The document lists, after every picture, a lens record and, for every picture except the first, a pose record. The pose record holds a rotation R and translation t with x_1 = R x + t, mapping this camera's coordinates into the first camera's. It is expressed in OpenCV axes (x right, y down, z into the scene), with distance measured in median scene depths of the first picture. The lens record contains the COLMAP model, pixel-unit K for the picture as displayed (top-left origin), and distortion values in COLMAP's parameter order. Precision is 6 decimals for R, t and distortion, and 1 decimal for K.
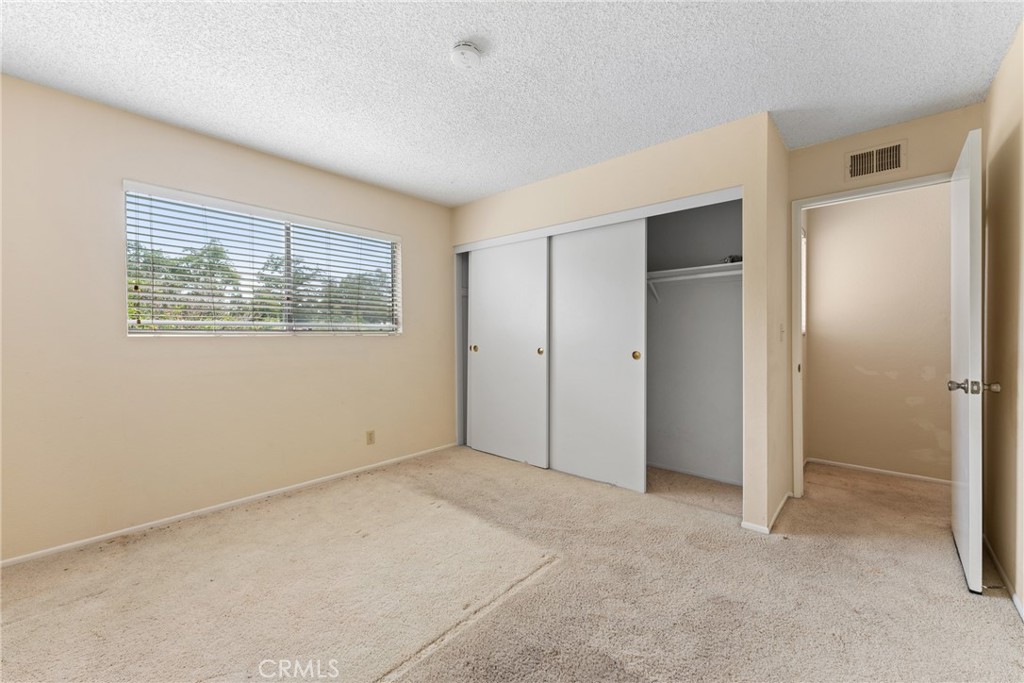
lens RADIAL K [[403.3, 0, 512.0], [0, 403.3, 341.5], [0, 0, 1]] dist [0.000047, 0.000052]
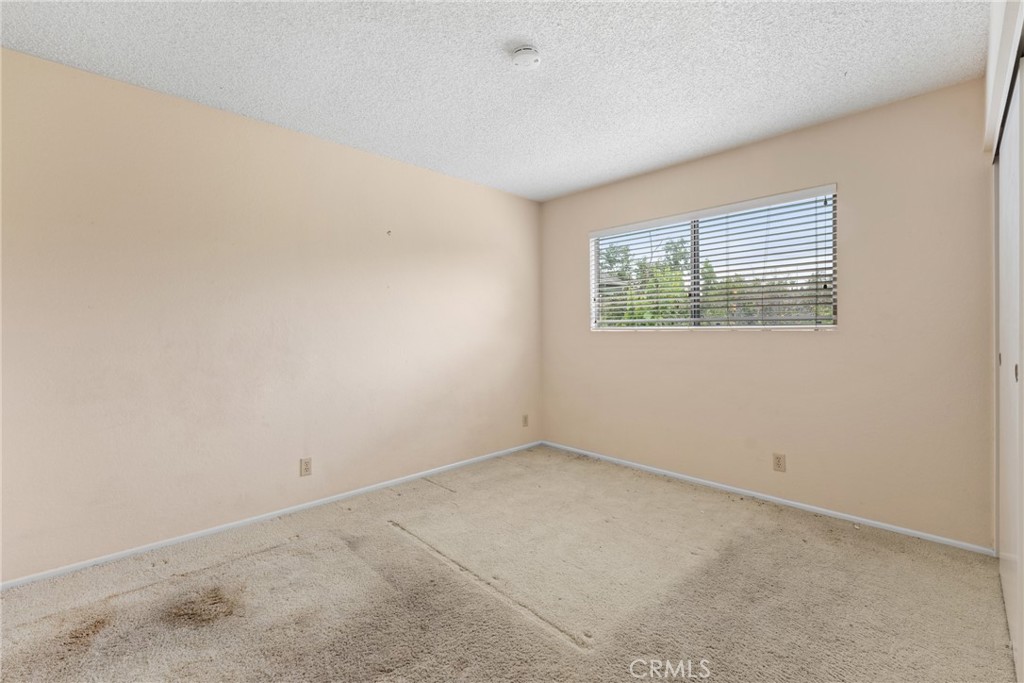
lens RADIAL K [[431.2, 0, 510.2], [0, 431.2, 334.1], [0, 0, 1]] dist [0.000218, 0.000126]
pose [[-0.072391, 0.006586, -0.997355, 0.623994], [-0.015301, 0.999853, 0.007713, -0.008354], [0.997259, 0.015819, -0.072280, 0.663512]]
